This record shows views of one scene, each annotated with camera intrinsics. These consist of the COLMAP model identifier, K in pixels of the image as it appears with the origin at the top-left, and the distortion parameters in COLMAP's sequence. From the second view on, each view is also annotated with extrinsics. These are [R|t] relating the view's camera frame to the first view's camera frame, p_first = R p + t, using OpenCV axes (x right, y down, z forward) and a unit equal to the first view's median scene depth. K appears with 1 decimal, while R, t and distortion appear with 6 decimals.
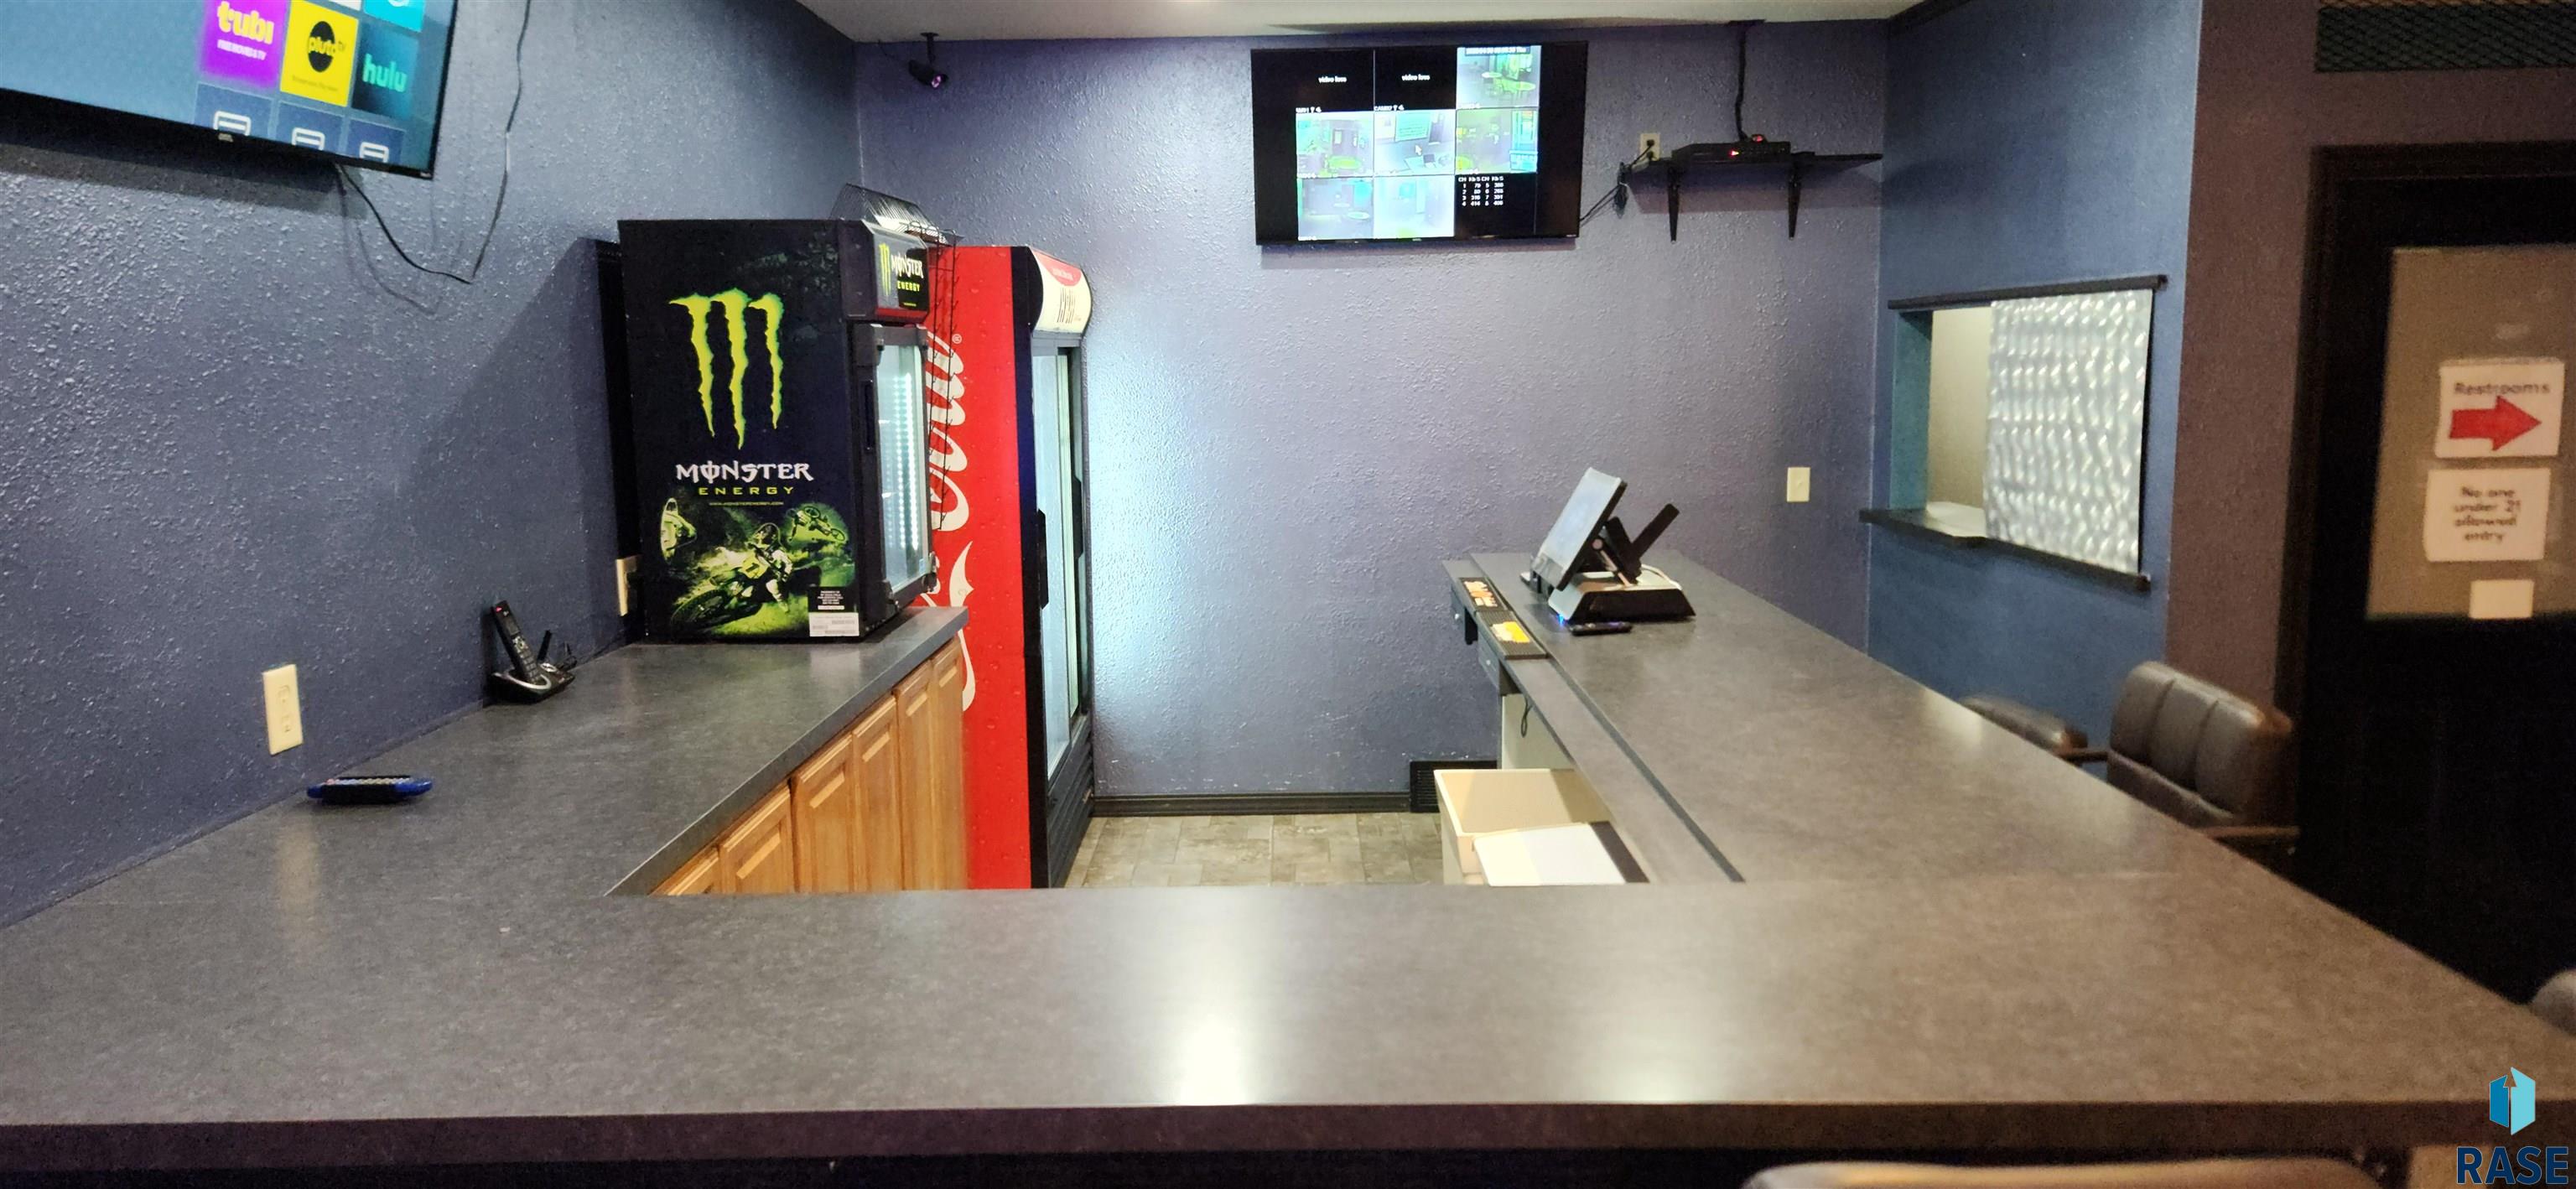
lens RADIAL K [[1729.3, 0, 1288.0], [0, 1729.3, 594.5], [0, 0, 1]] dist [0.080971, -0.071575]
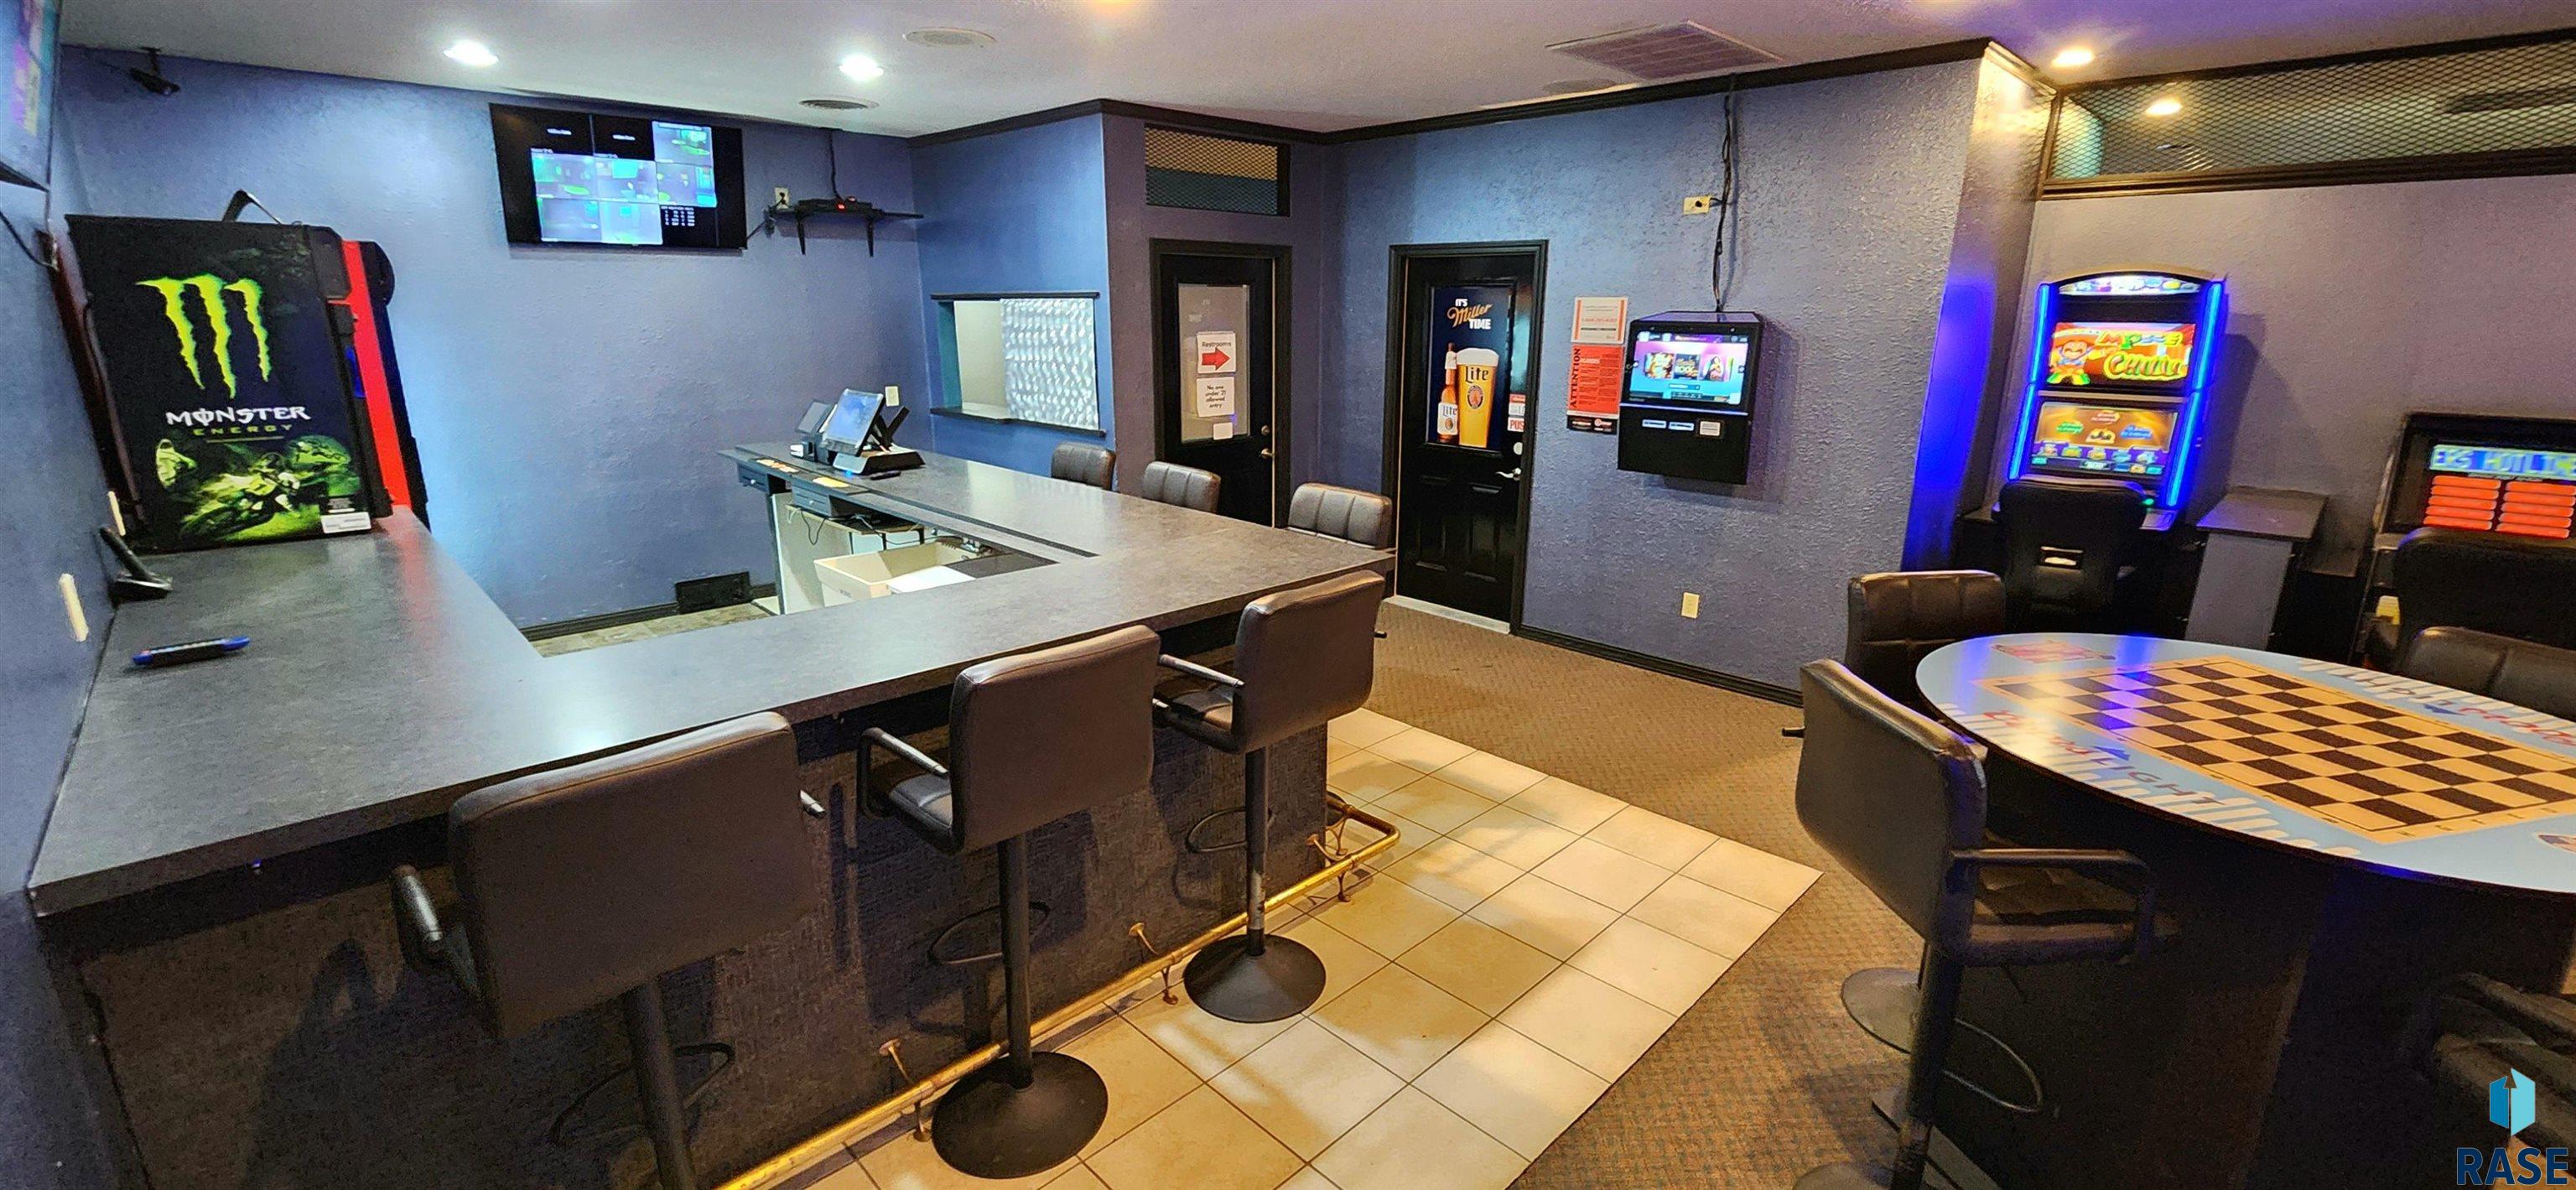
lens RADIAL K [[1048.4, 0, 1301.1], [0, 1048.4, 577.9], [0, 0, 1]] dist [0.000710, -0.000265]
pose [[0.708018, -0.159853, 0.687864, -0.305723], [0.084024, 0.986194, 0.142696, 0.005441], [-0.701178, -0.043235, 0.711675, -0.138848]]
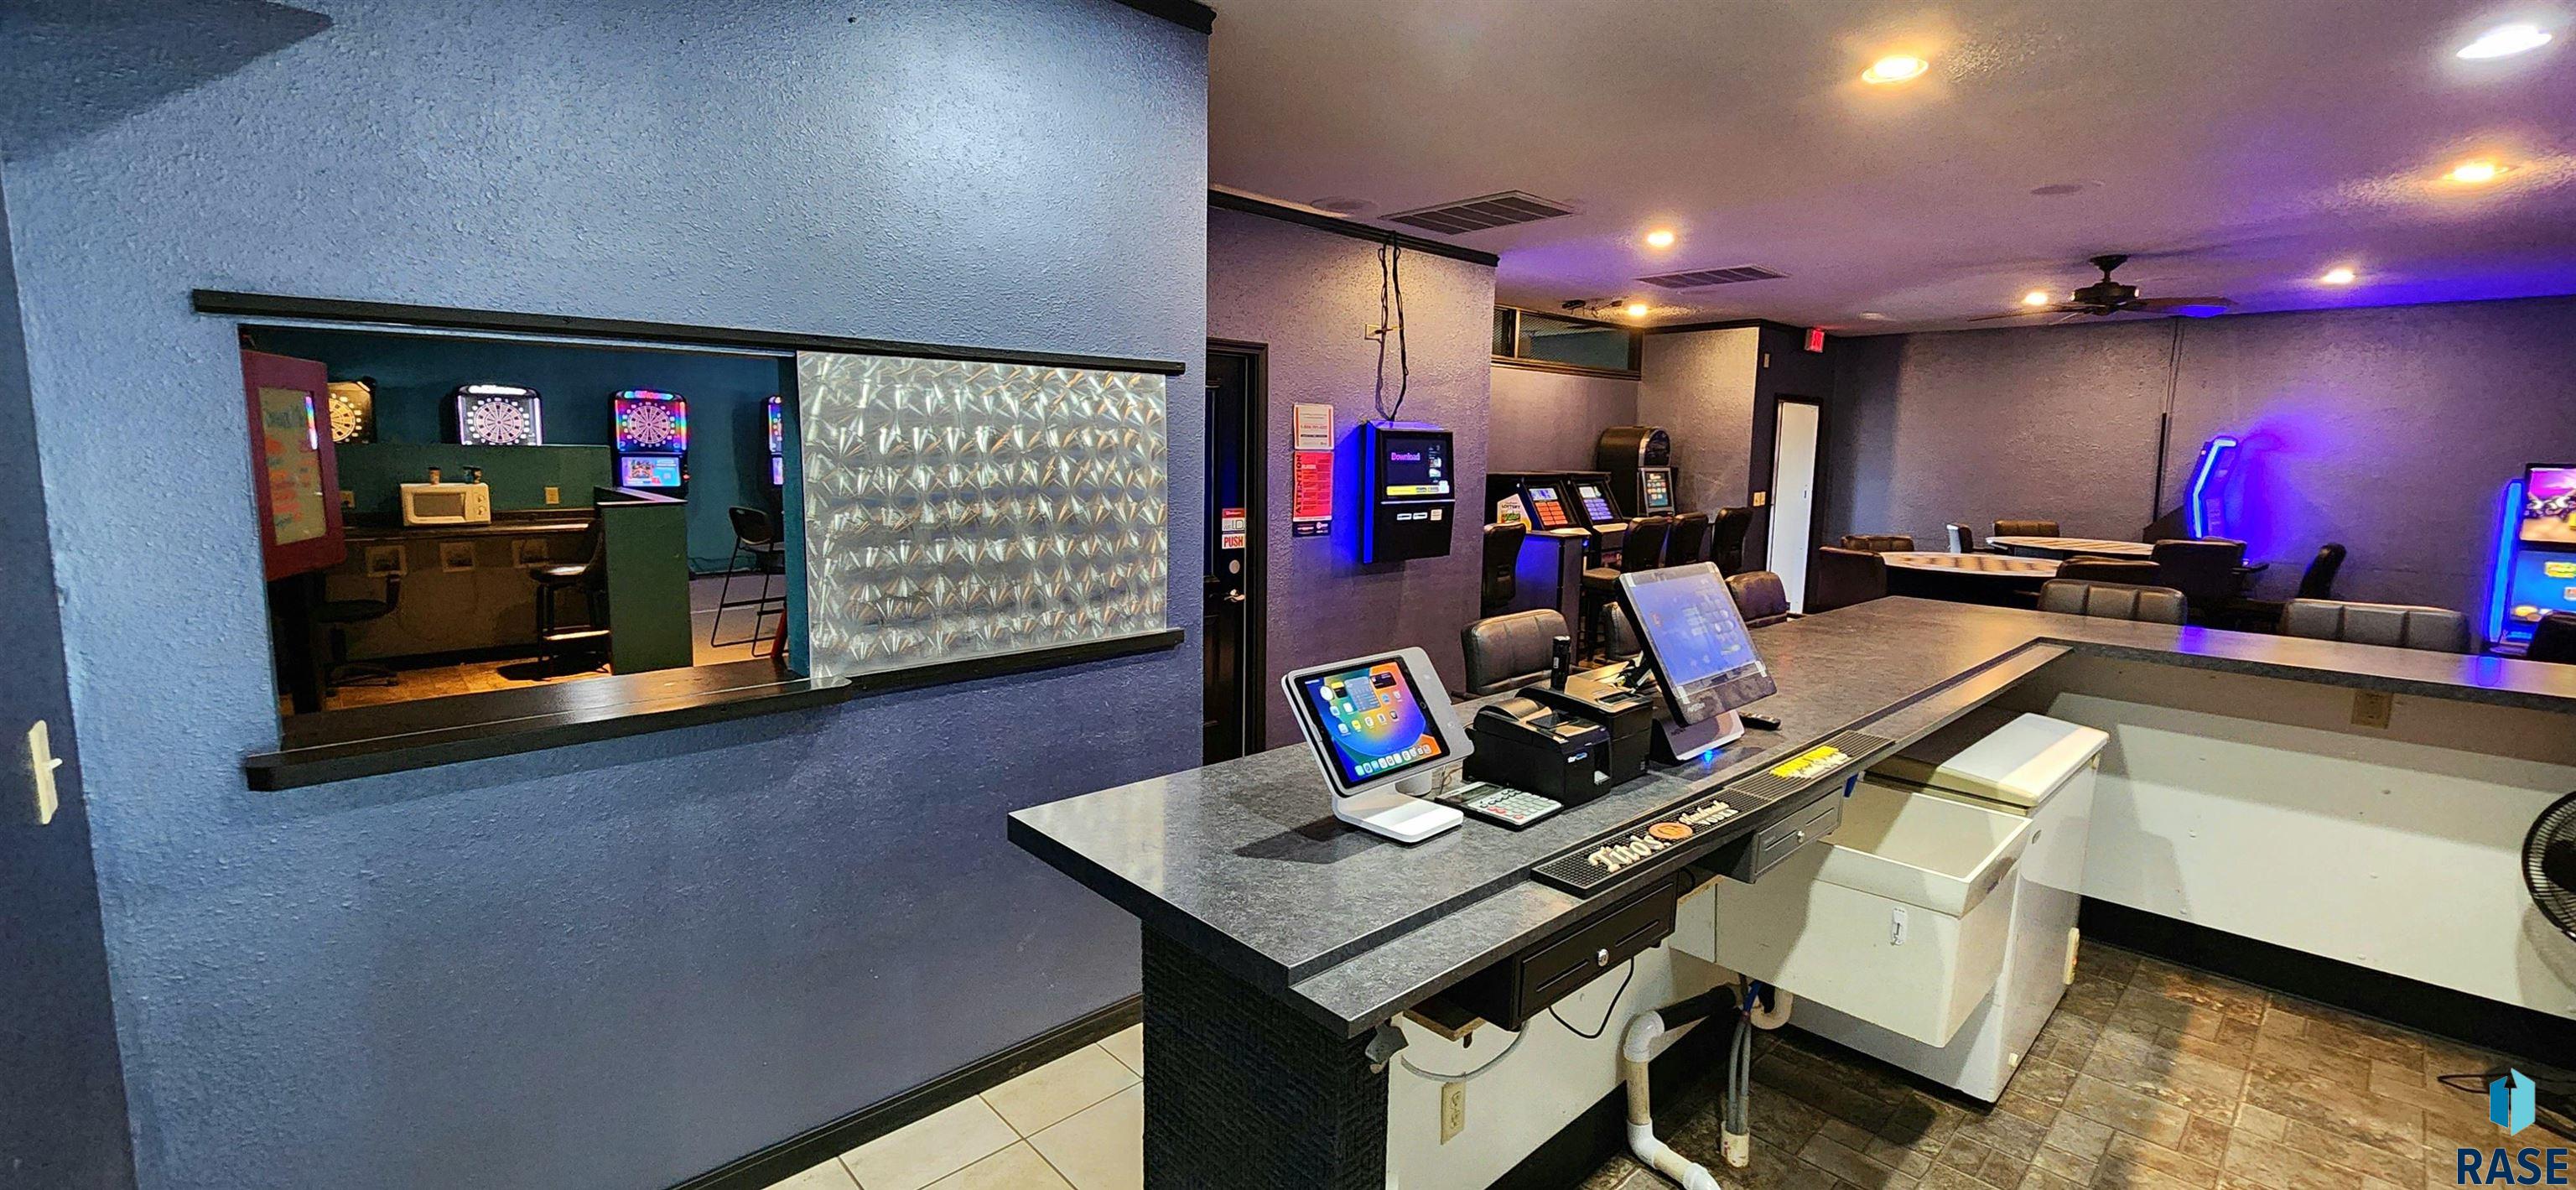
lens RADIAL K [[1048.4, 0, 1301.1], [0, 1048.4, 577.9], [0, 0, 1]] dist [0.000710, -0.000265]
pose [[-0.682752, -0.086595, 0.725500, -0.057901], [0.100492, 0.972386, 0.210634, -0.197114], [-0.723706, 0.216717, -0.655197, 1.533157]]
